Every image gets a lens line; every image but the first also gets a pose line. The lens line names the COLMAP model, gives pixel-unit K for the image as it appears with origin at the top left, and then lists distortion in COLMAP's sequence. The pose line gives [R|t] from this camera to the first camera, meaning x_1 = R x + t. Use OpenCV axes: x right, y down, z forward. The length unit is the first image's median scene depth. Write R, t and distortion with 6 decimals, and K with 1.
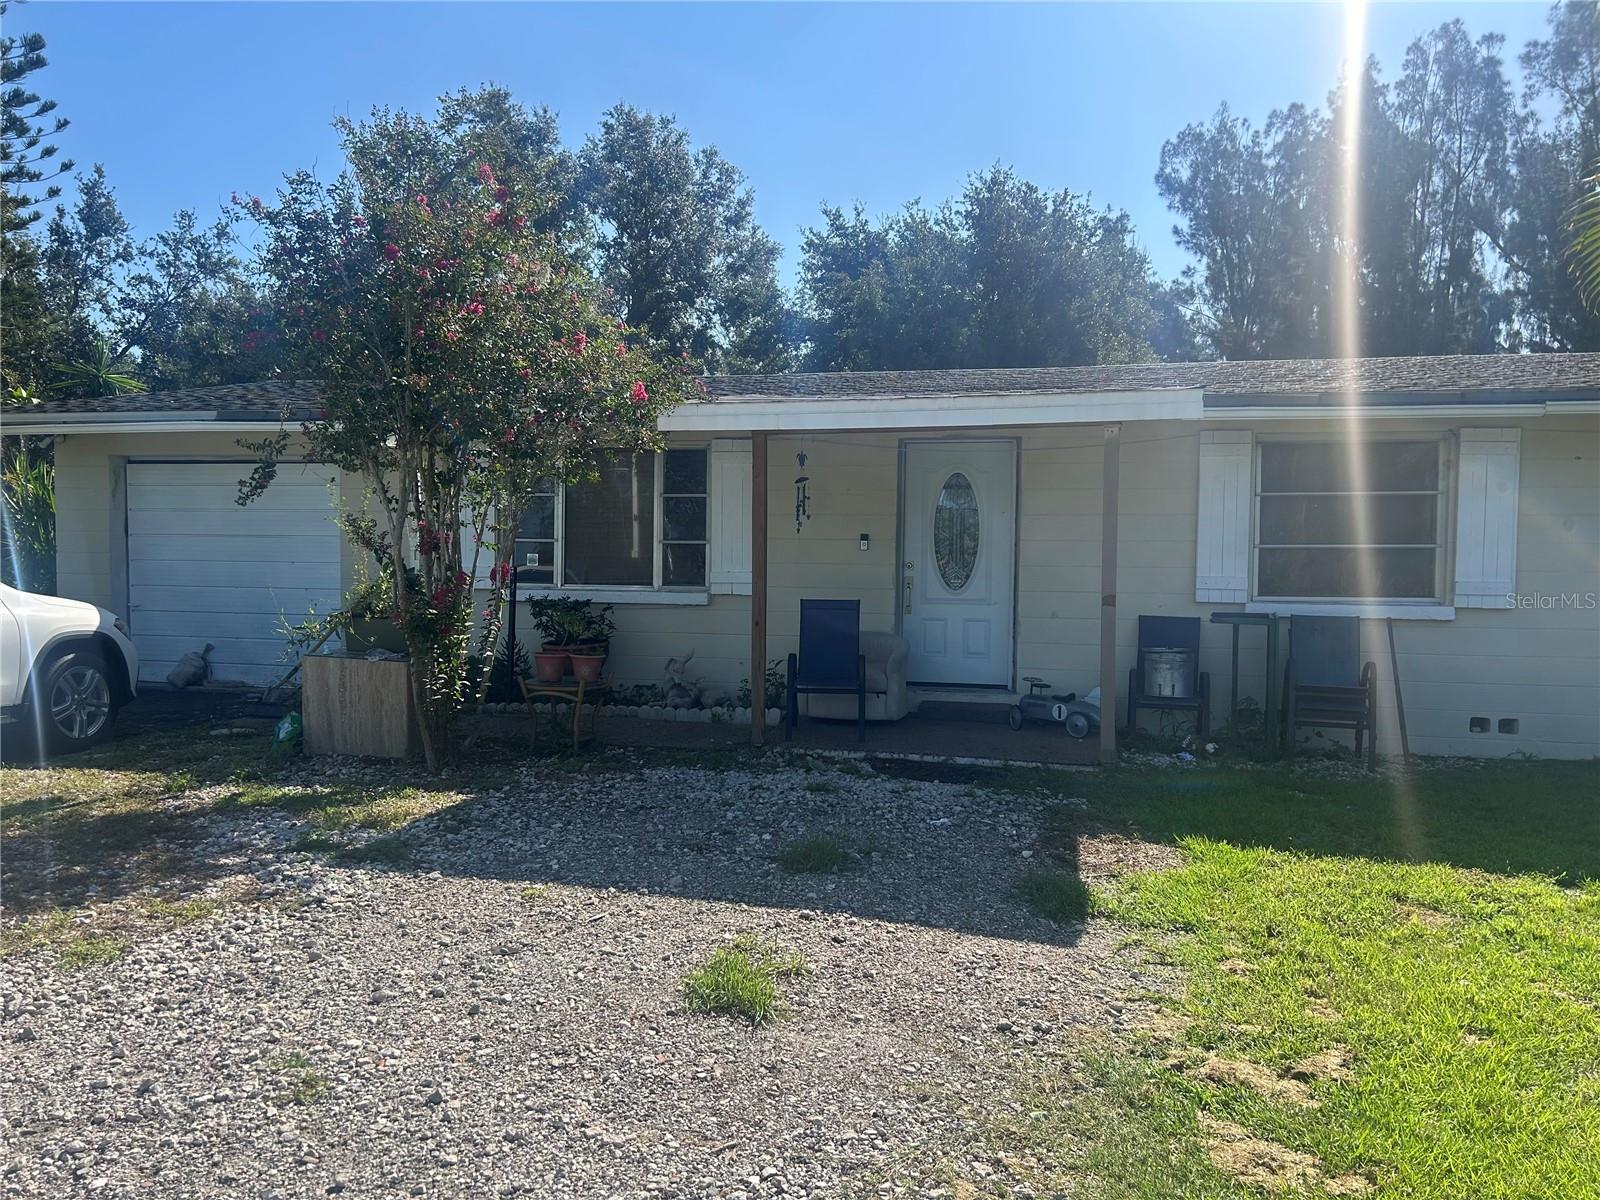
lens RADIAL K [[1212.6, 0, 811.2], [0, 1212.6, 602.8], [0, 0, 1]] dist [0.037756, -0.048981]
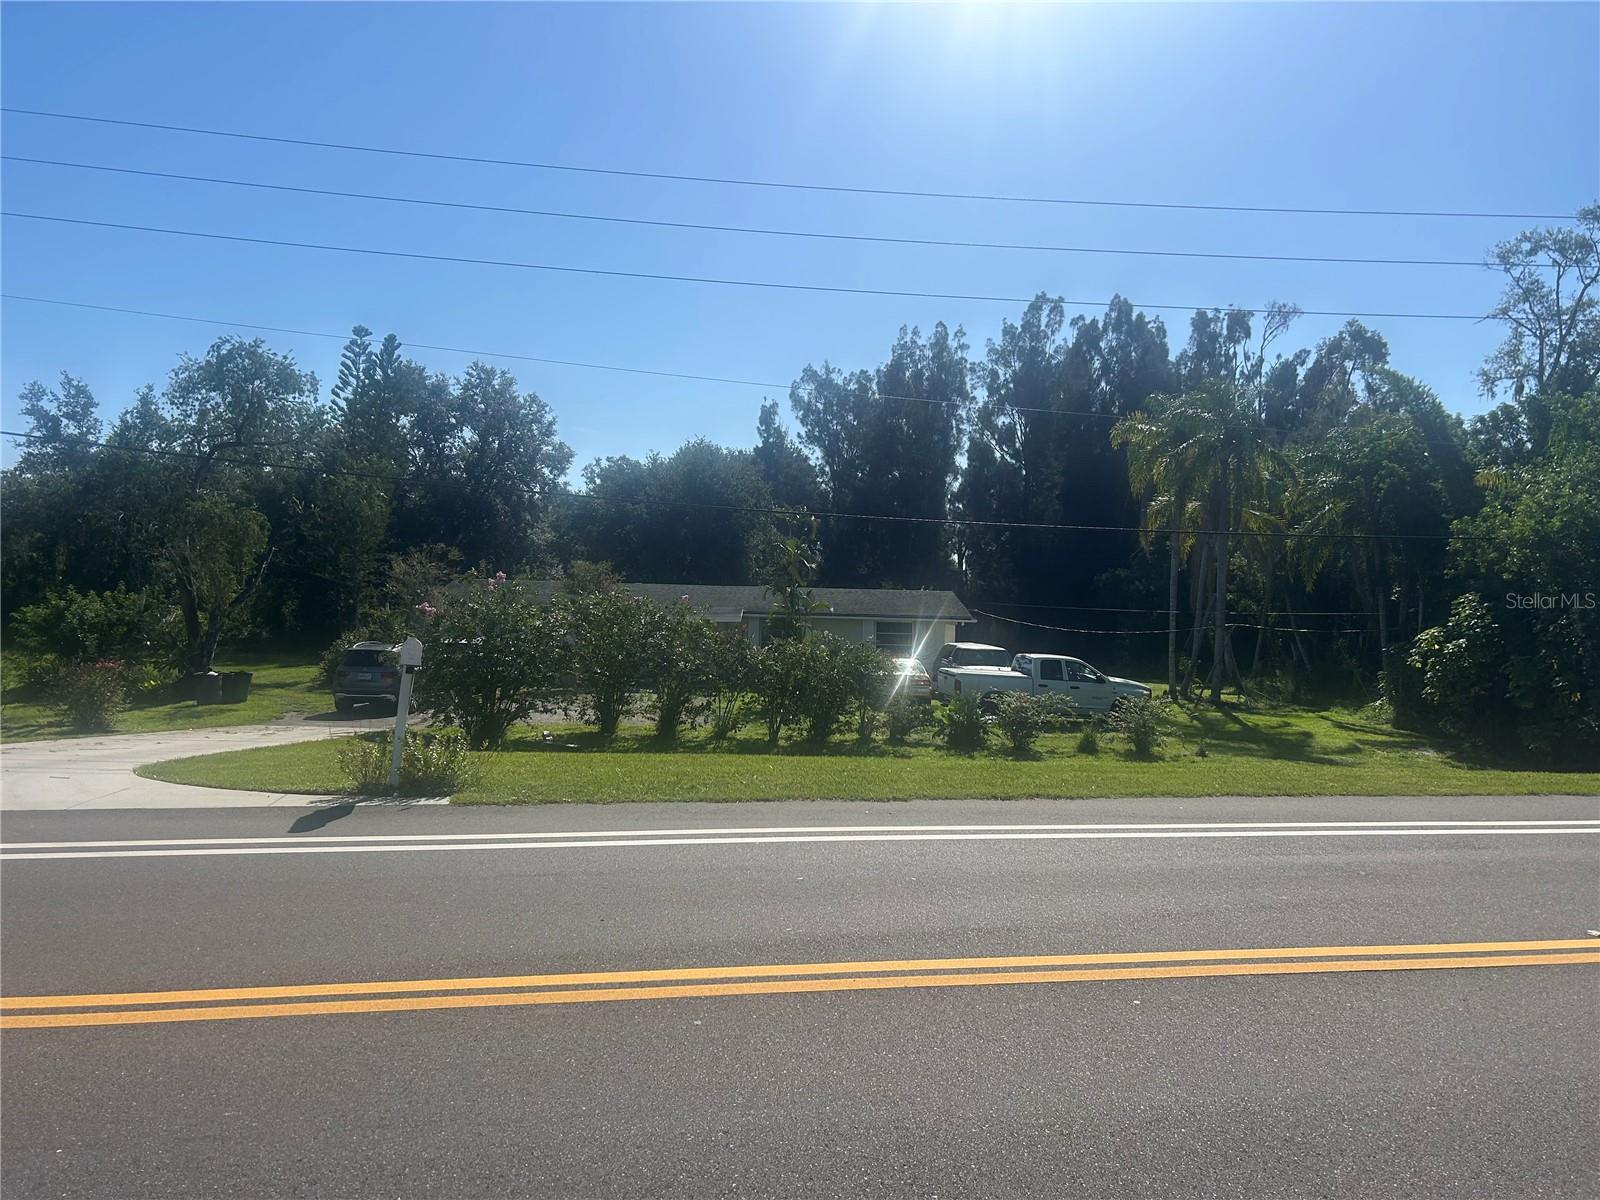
lens RADIAL K [[1212.6, 0, 798.2], [0, 1212.6, 598.4], [0, 0, 1]] dist [0.037756, -0.048981]
pose [[0.969769, 0.015638, 0.243525, -0.137406], [-0.004006, 0.998830, -0.048189, 0.003920], [-0.243993, 0.045756, 0.968697, -0.786936]]
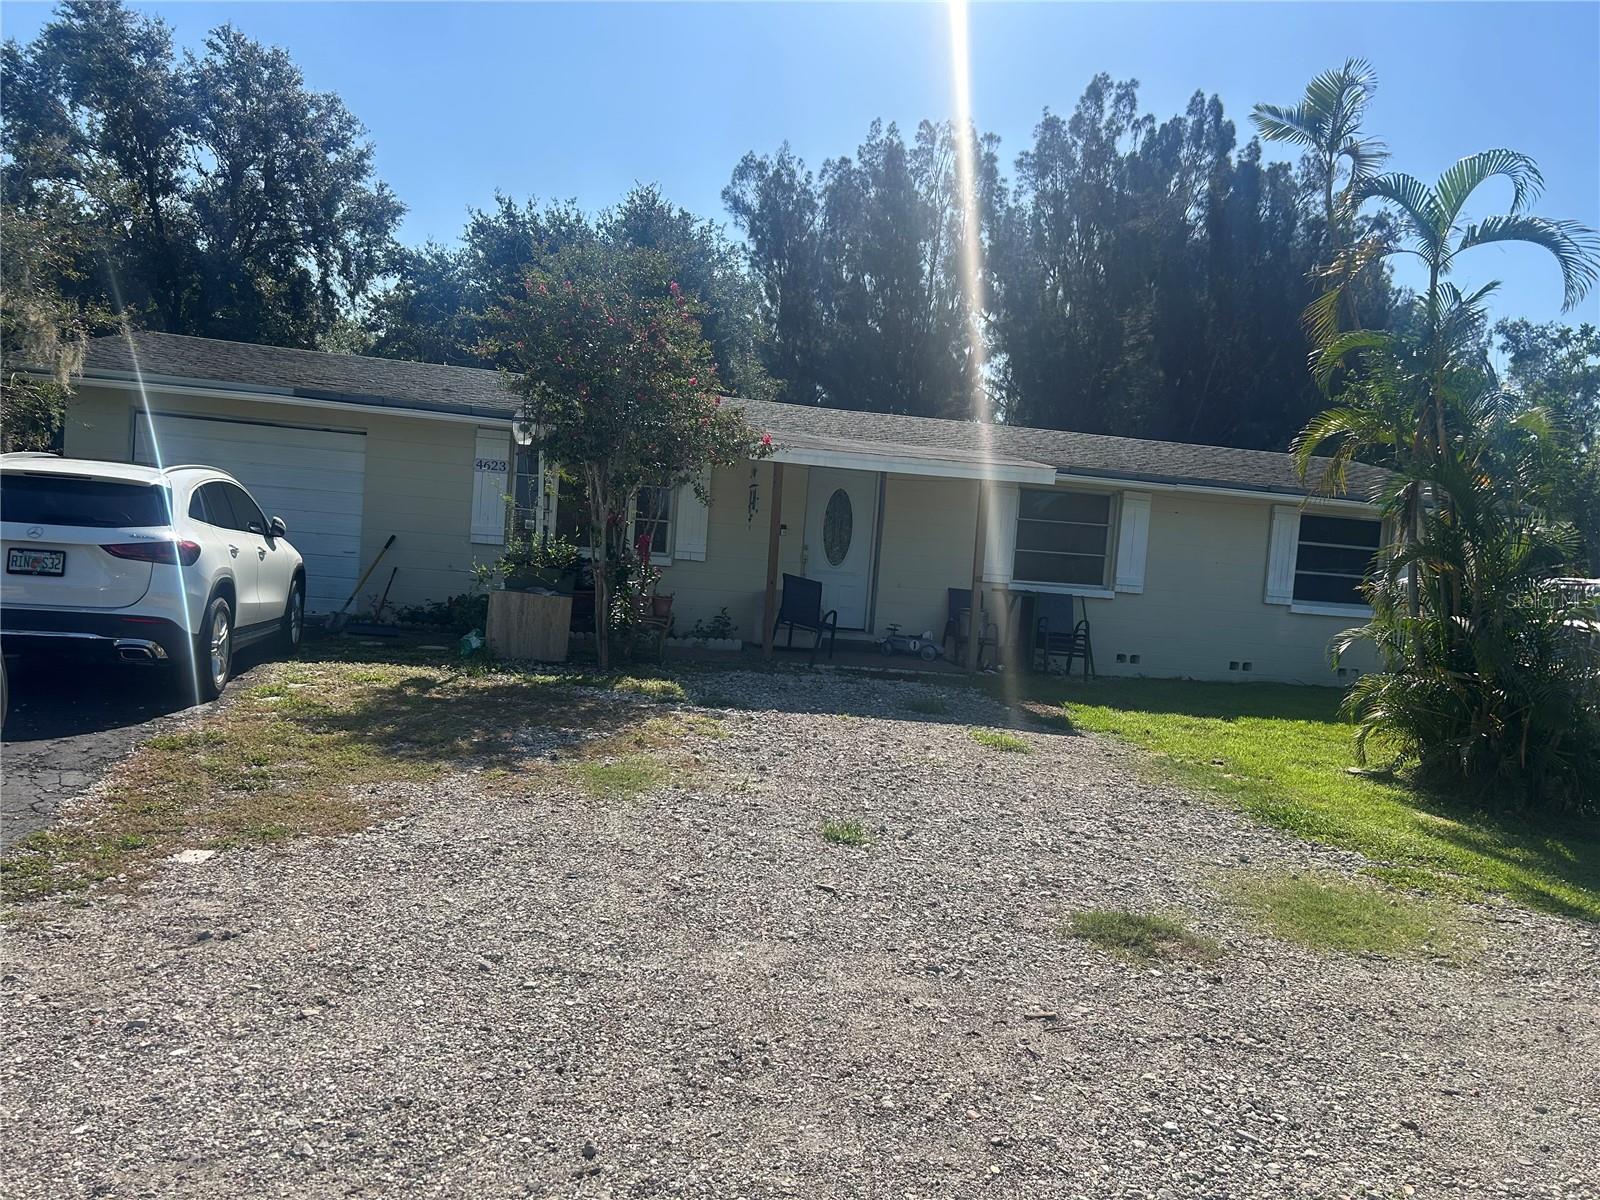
lens RADIAL K [[1212.6, 0, 823.6], [0, 1212.6, 601.1], [0, 0, 1]] dist [0.037756, -0.048981]
pose [[0.903017, 0.041234, 0.427621, -0.132843], [-0.053430, 0.998434, 0.016553, 0.002439], [-0.426269, -0.037795, 0.903806, -0.090068]]
